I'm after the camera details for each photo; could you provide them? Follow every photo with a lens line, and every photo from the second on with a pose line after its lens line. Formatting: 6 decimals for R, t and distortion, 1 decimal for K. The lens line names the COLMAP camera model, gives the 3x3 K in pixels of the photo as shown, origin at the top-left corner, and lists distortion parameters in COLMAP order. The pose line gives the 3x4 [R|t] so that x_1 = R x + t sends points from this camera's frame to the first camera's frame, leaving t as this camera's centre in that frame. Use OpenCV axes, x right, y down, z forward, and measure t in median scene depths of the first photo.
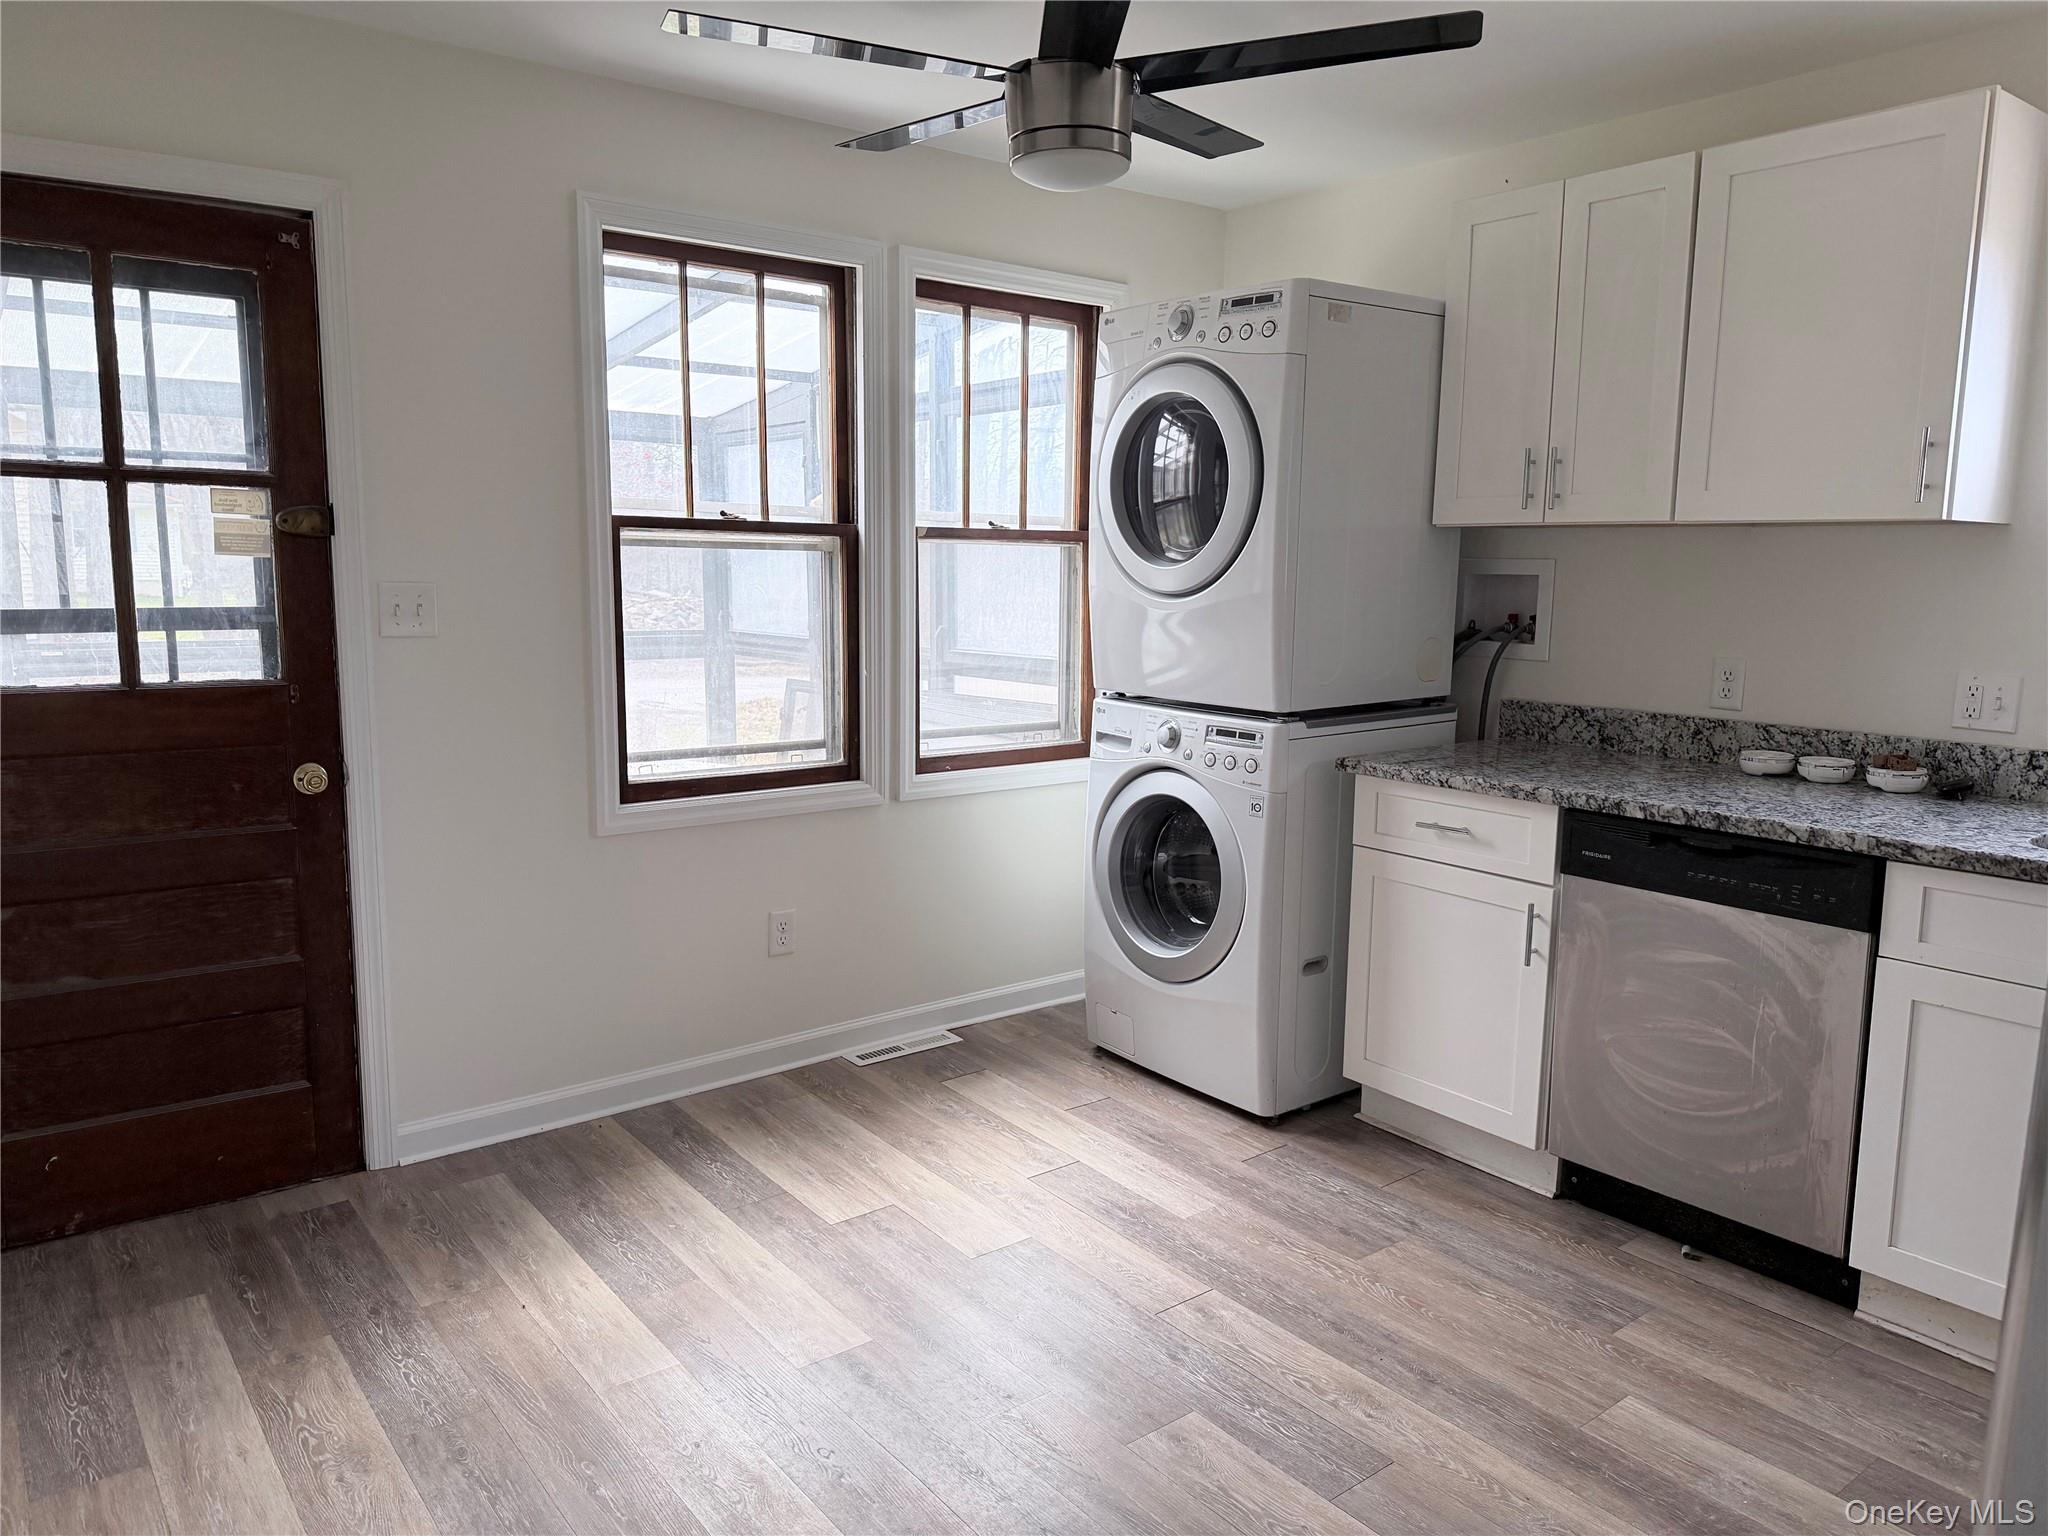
lens RADIAL K [[1419.1, 0, 1018.6], [0, 1419.1, 768.4], [0, 0, 1]] dist [0.082909, -0.120622]
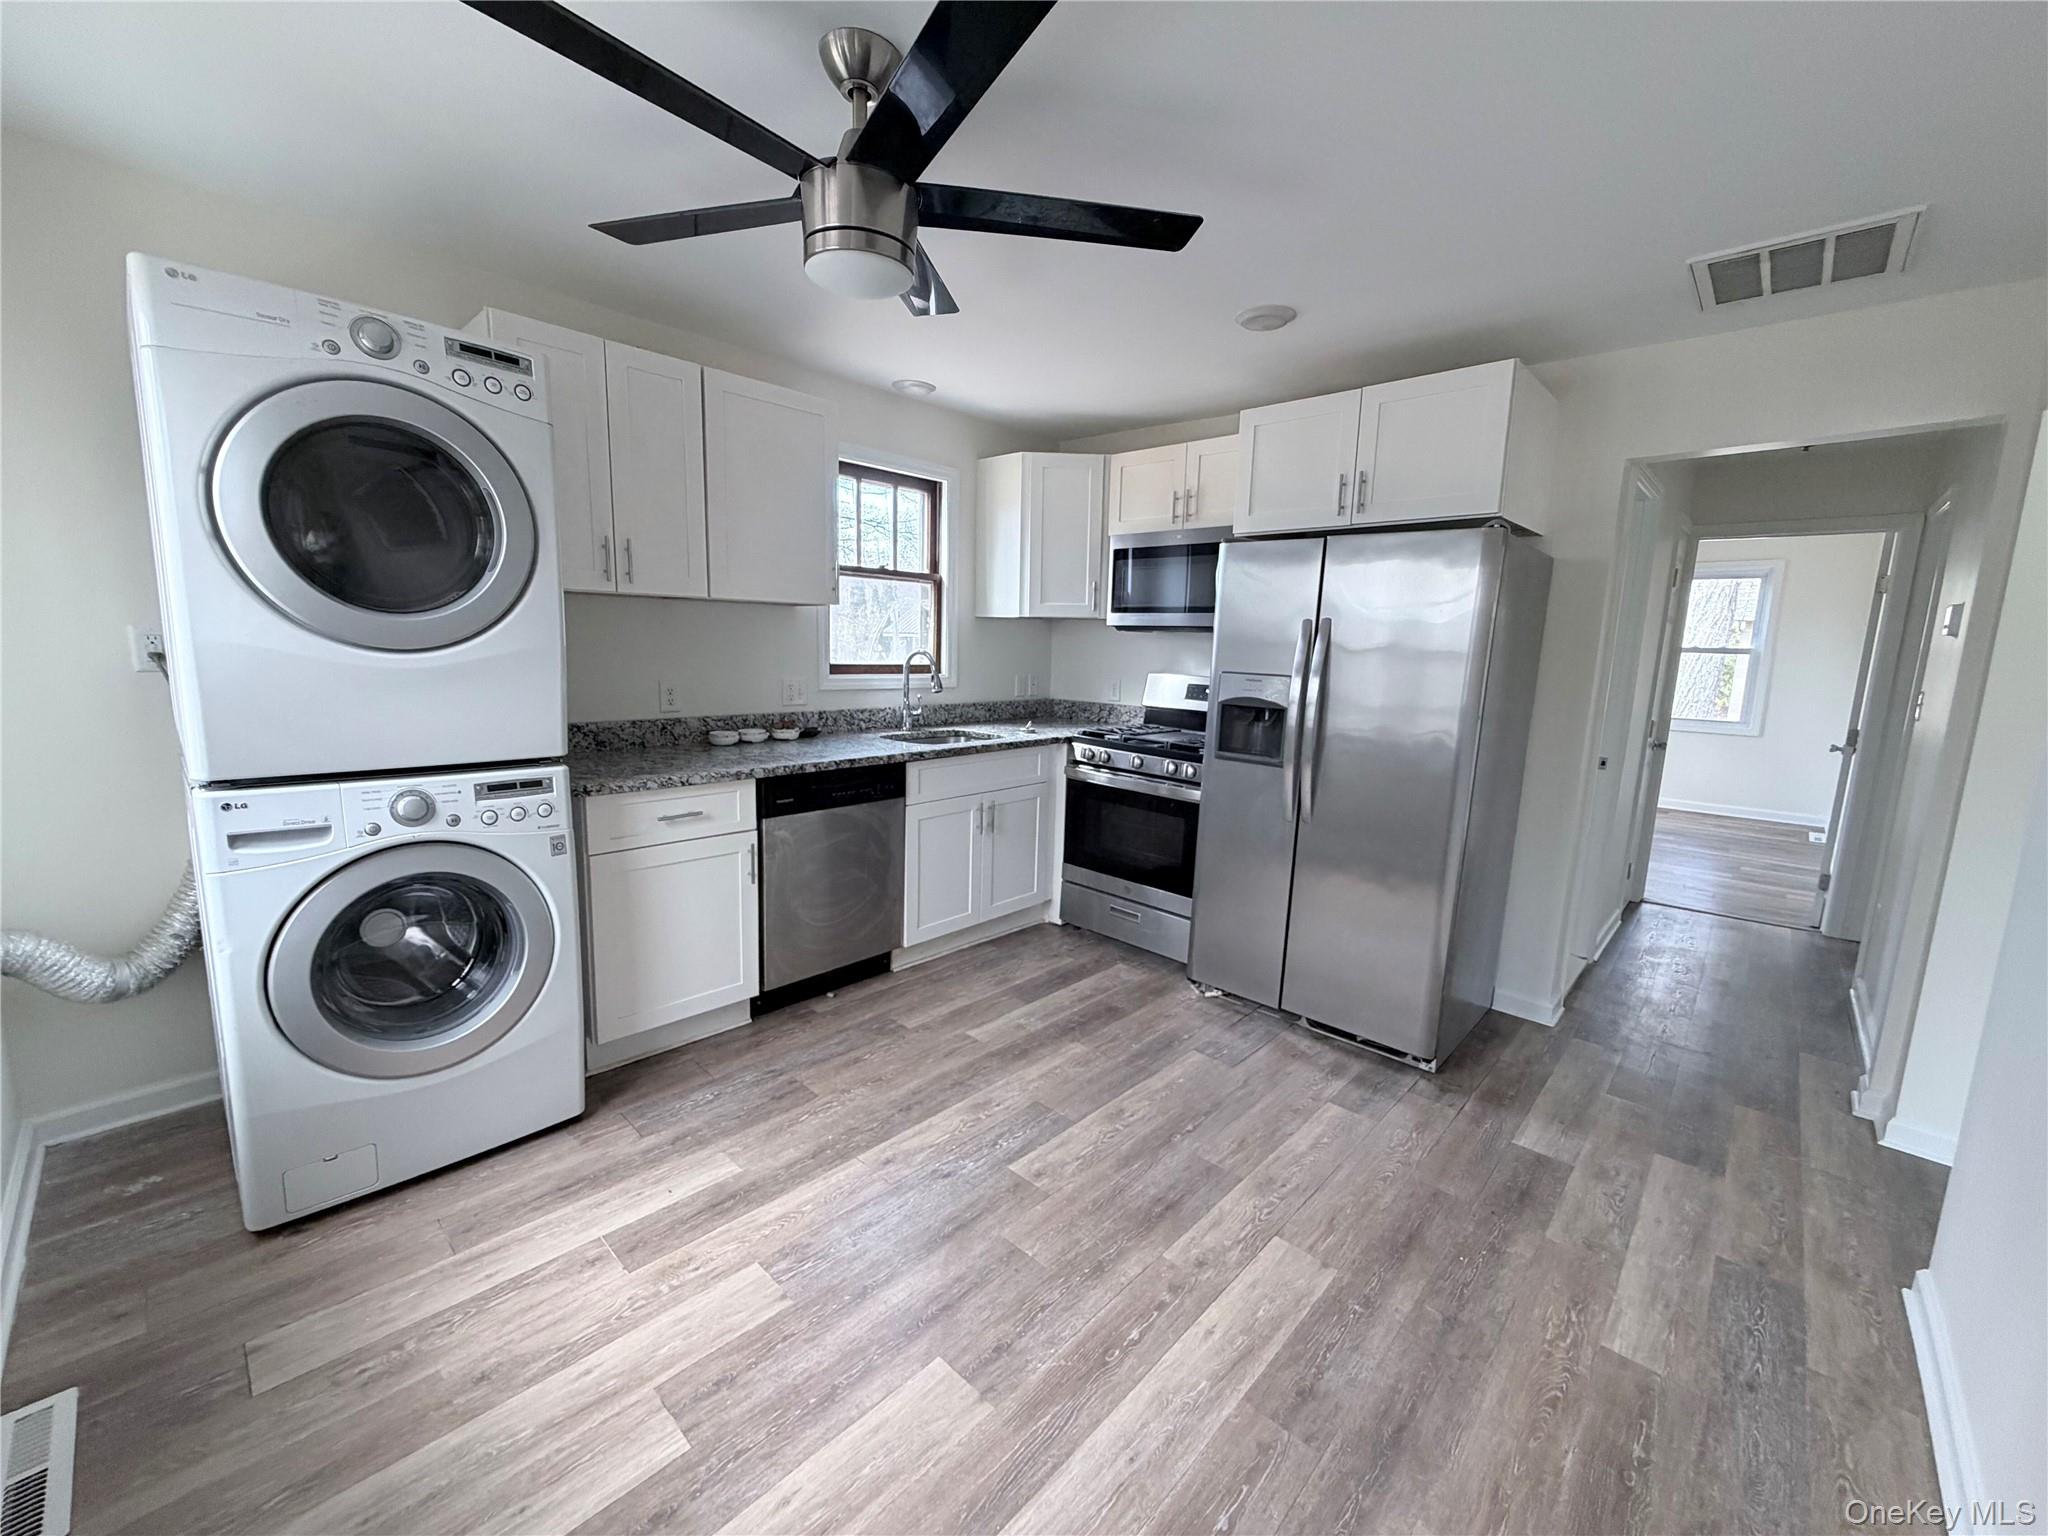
lens RADIAL K [[817.0, 0, 1024.9], [0, 817.0, 764.4], [0, 0, 1]] dist [0.010847, -0.000015]
pose [[-0.147138, -0.166515, 0.974999, -0.533827], [0.117255, 0.975841, 0.184354, -0.118037], [-0.982141, 0.141449, -0.124059, 0.797981]]
